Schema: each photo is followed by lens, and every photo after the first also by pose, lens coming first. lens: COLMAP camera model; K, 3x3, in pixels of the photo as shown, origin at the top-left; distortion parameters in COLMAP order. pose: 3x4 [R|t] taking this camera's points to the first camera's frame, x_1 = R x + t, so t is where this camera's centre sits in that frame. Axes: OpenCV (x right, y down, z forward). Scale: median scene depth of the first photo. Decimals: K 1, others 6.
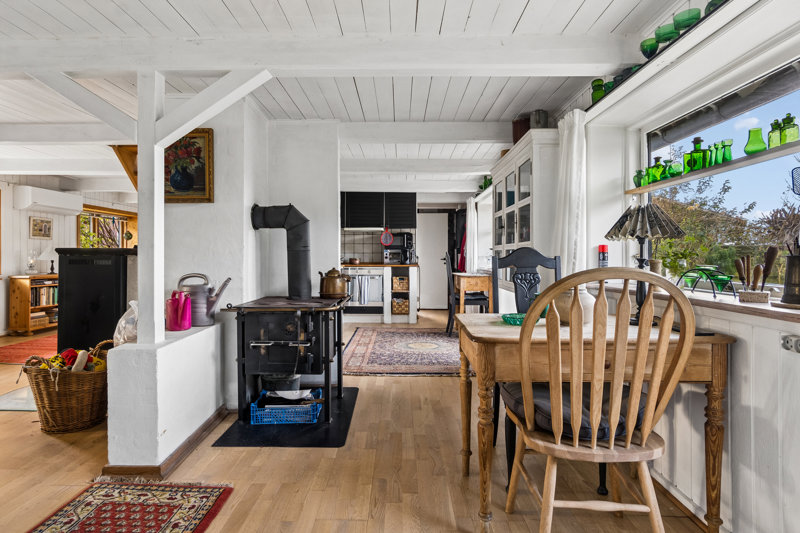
lens RADIAL K [[452.7, 0, 398.4], [0, 452.7, 262.2], [0, 0, 1]] dist [0.040848, 0.000188]
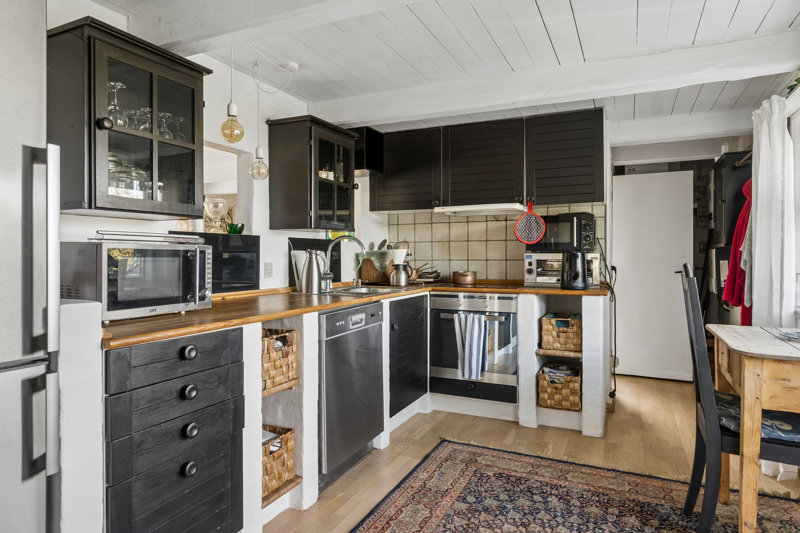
lens RADIAL K [[468.6, 0, 400.1], [0, 468.6, 263.7], [0, 0, 1]] dist [-0.011435, 0.000107]
pose [[0.898808, 0.003962, -0.438324, 0.060174], [-0.000816, 0.999973, 0.007366, -0.021383], [0.438341, -0.006263, 0.898787, 0.544192]]
